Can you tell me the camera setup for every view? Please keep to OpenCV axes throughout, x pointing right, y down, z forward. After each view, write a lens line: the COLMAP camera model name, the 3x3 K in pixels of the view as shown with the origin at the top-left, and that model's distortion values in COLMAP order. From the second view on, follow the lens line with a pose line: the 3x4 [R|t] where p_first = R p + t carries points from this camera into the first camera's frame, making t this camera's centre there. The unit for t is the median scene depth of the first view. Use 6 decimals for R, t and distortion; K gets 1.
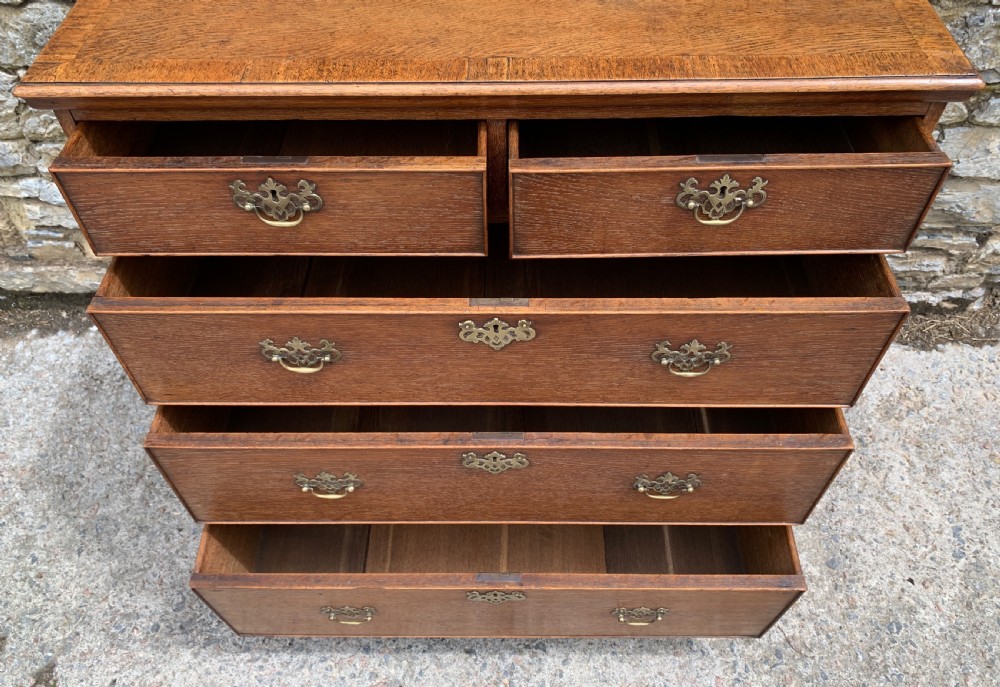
lens RADIAL K [[797.5, 0, 491.0], [0, 797.5, 336.0], [0, 0, 1]] dist [0.010907, -0.011248]
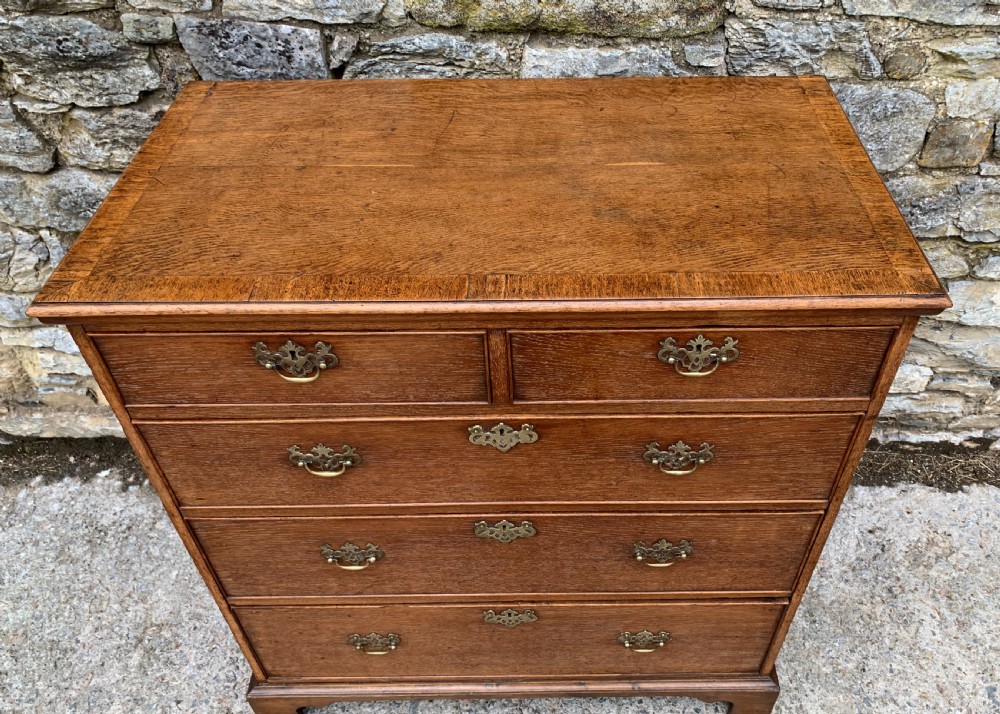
lens RADIAL K [[822.2, 0, 548.6], [0, 822.2, 319.4], [0, 0, 1]] dist [0.019658, -0.019896]
pose [[0.999694, -0.004219, 0.024390, 0.027646], [0.007457, 0.990921, -0.134242, -0.078151], [-0.023602, 0.134383, 0.990648, -0.038703]]
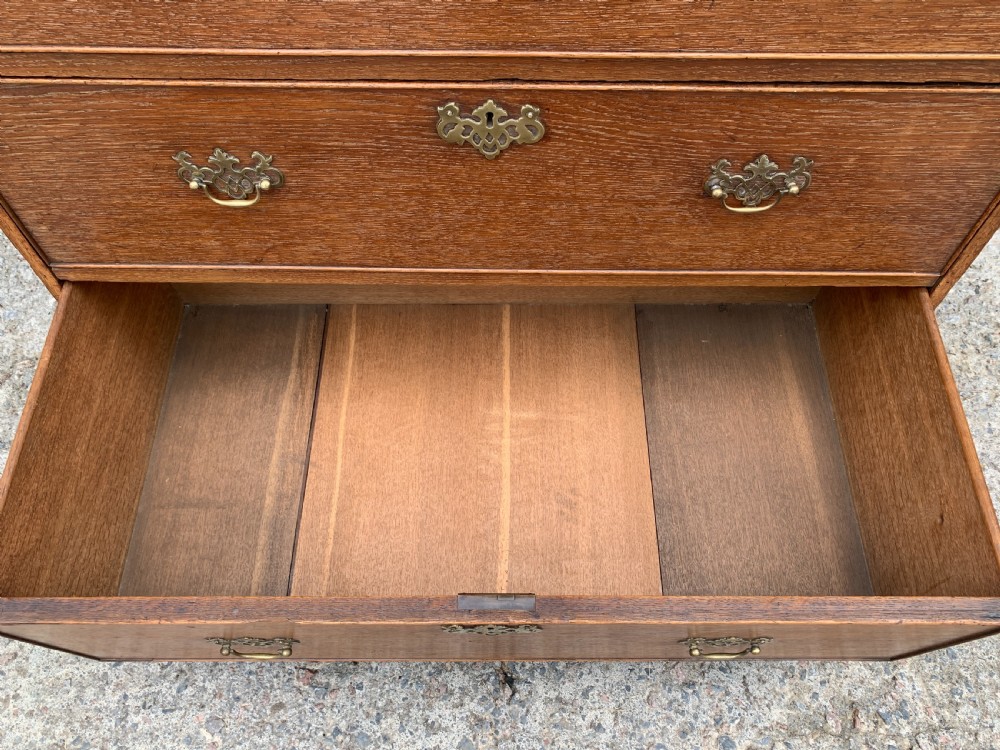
lens RADIAL K [[785.6, 0, 502.4], [0, 785.6, 377.9], [0, 0, 1]] dist [0.014975, -0.017690]
pose [[0.999888, 0.010533, 0.010640, 0.007857], [-0.011773, 0.992184, 0.124229, 0.097304], [-0.009248, -0.124340, 0.992197, 0.329218]]
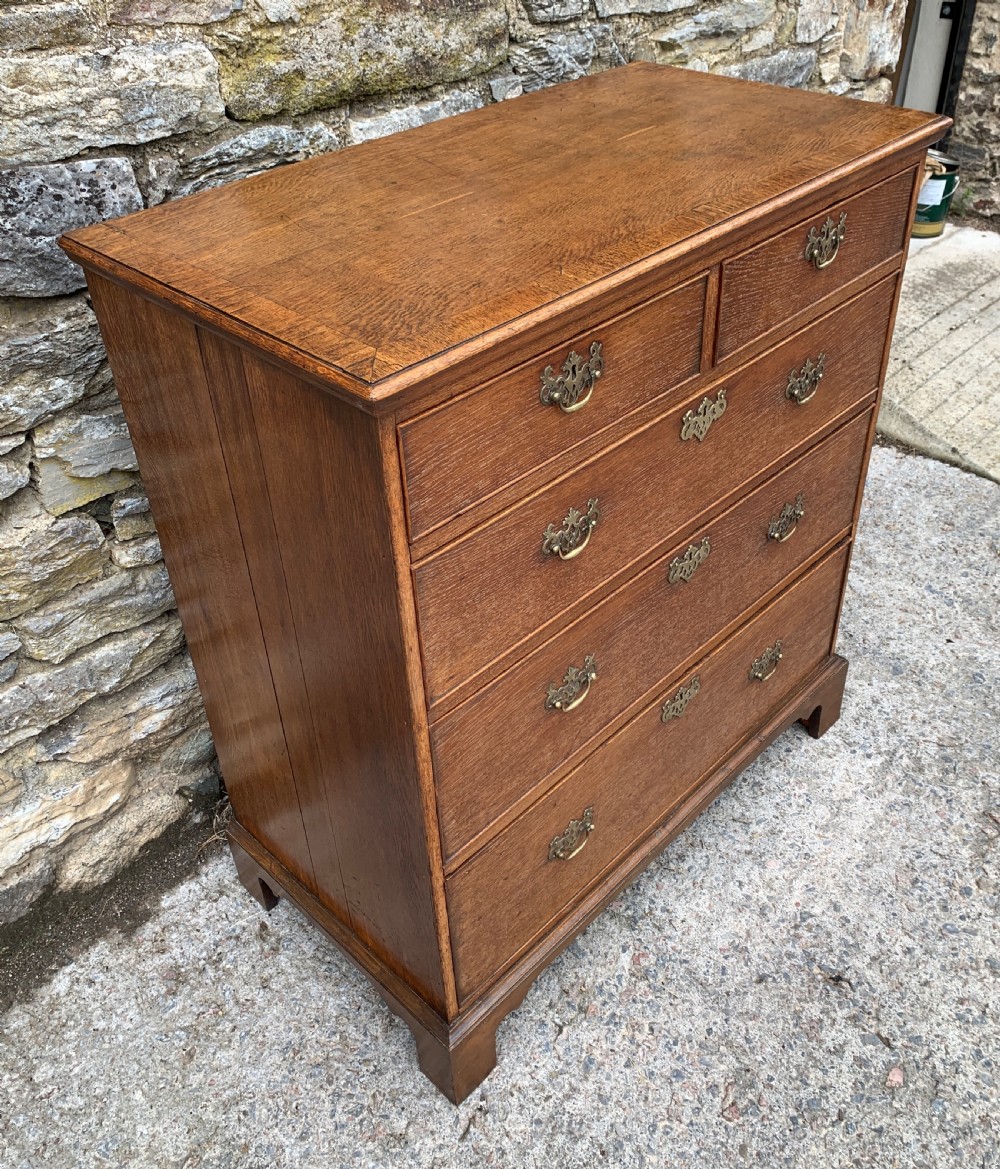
lens RADIAL K [[1095.2, 0, 534.4], [0, 1095.2, 533.8], [0, 0, 1]] dist [0.013620, 0.000000]
pose [[0.678253, -0.429259, 0.596414, -0.632494], [0.573504, 0.816666, -0.064418, -0.019678], [-0.459419, 0.385737, 0.800088, 0.071765]]
